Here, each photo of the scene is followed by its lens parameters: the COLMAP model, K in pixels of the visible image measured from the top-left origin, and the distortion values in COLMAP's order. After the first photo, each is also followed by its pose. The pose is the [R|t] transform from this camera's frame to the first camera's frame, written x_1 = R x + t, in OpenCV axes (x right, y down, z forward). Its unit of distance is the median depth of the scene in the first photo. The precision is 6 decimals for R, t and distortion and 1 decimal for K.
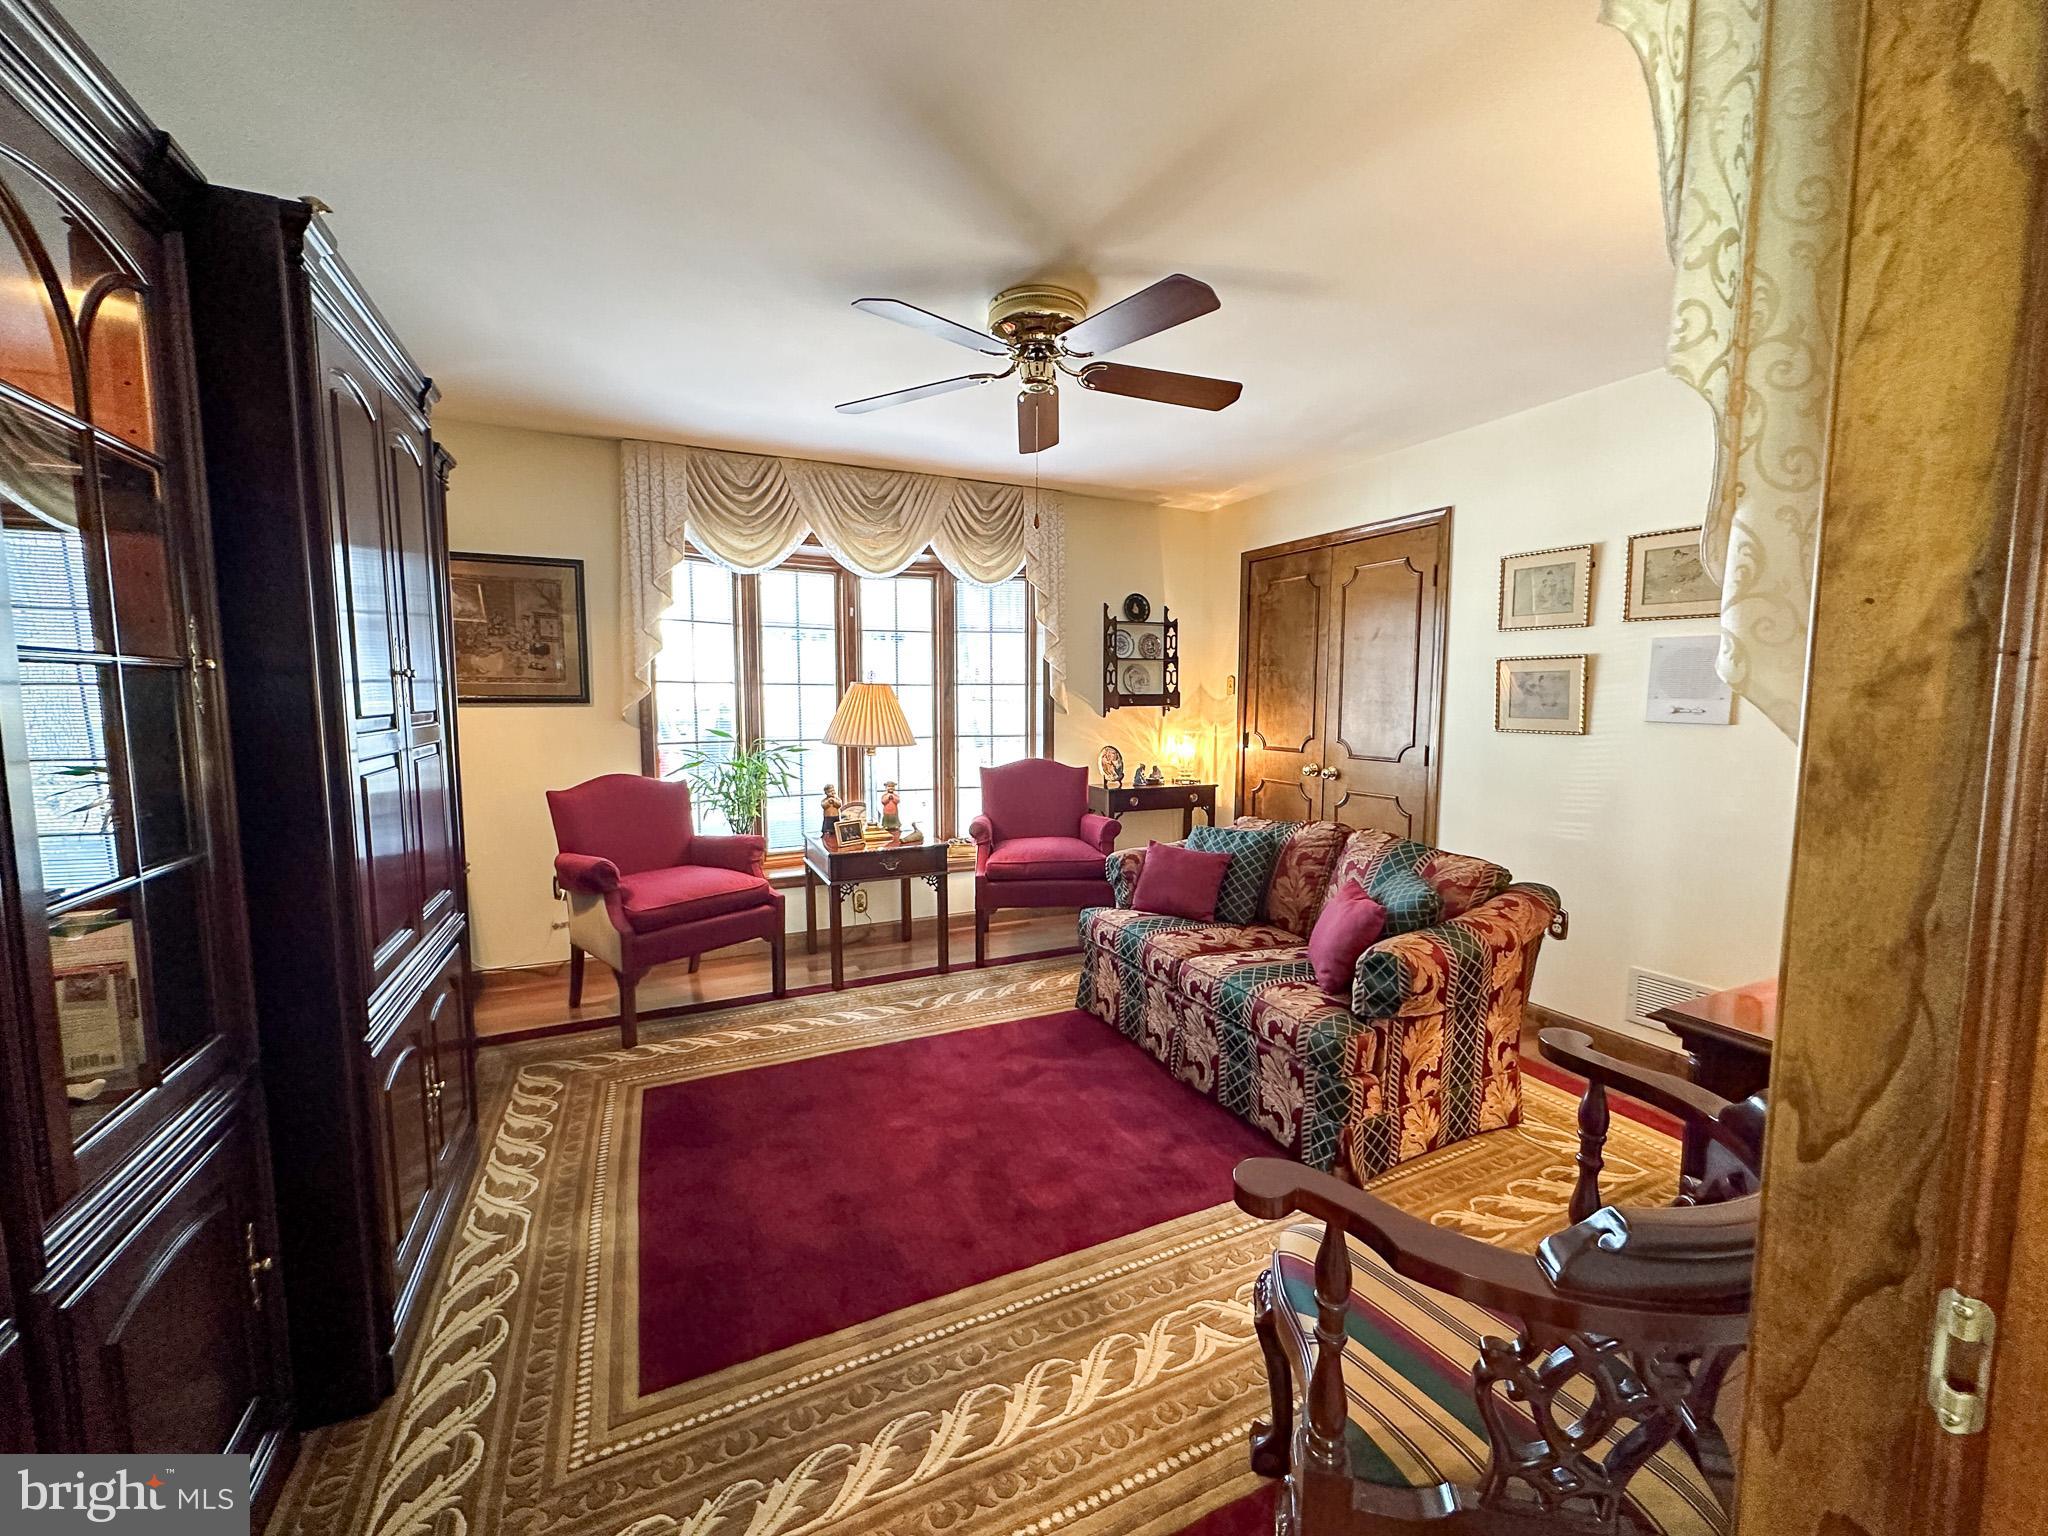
lens RADIAL K [[811.3, 0, 1021.6], [0, 811.3, 769.3], [0, 0, 1]] dist [-0.002083, -0.000230]
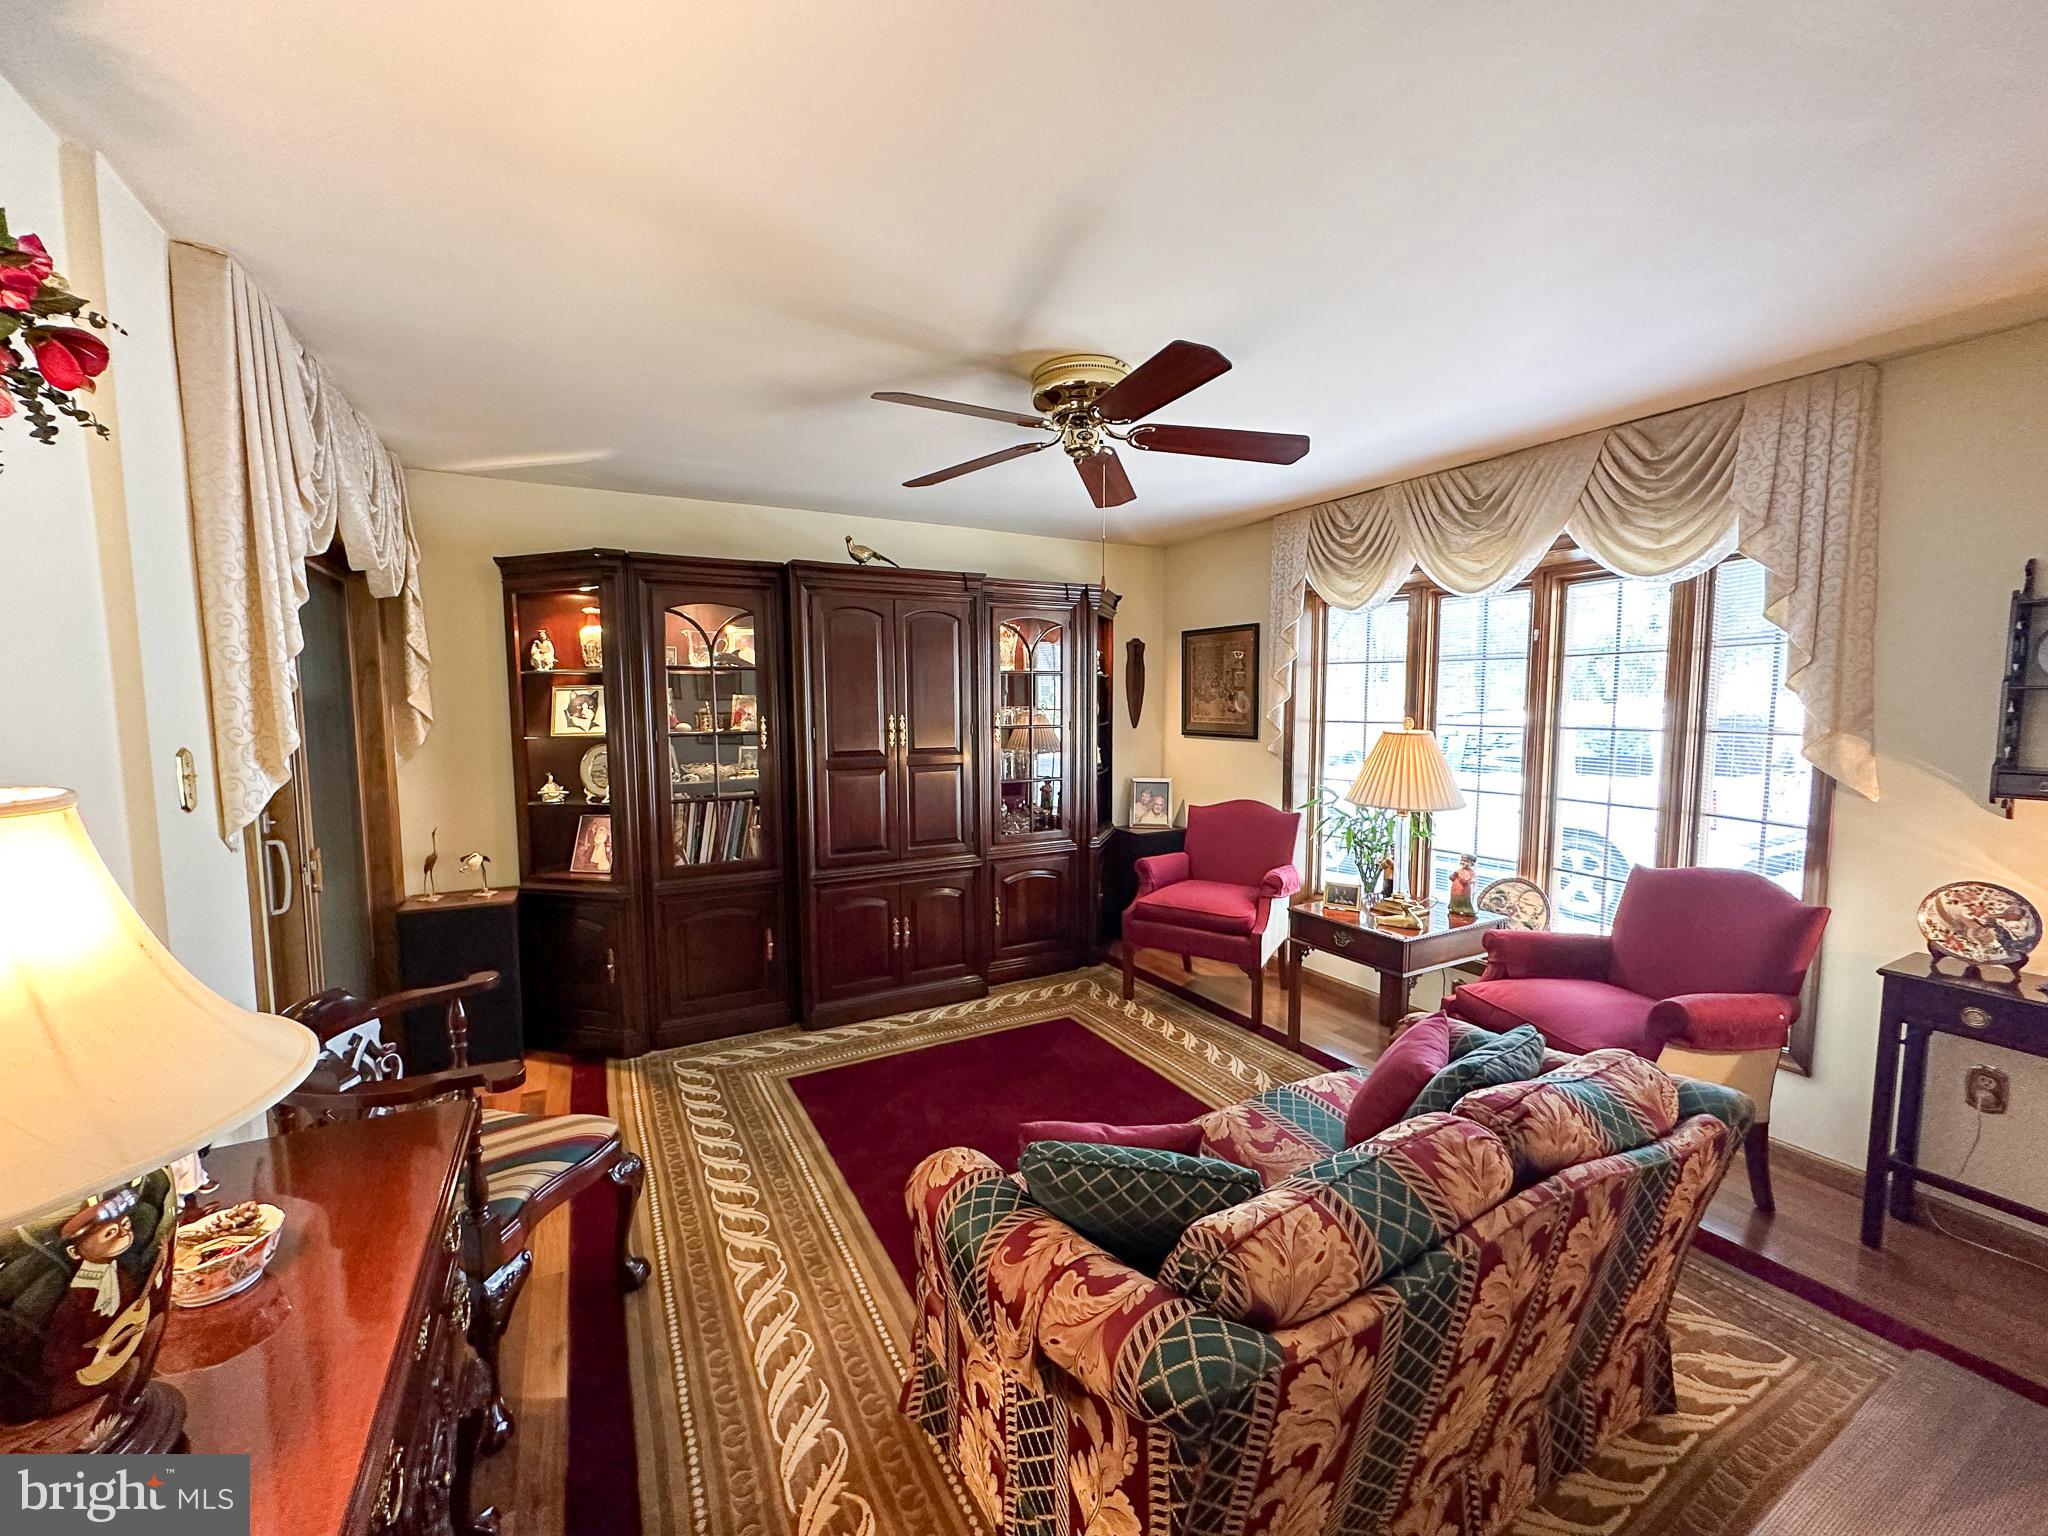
lens RADIAL K [[811.3, 0, 1021.0], [0, 811.3, 769.8], [0, 0, 1]] dist [0.000684, -0.000737]
pose [[0.066205, 0.086140, -0.994081, 0.813425], [-0.087433, 0.992935, 0.080218, -0.127454], [0.993968, 0.081604, 0.073269, 0.700167]]
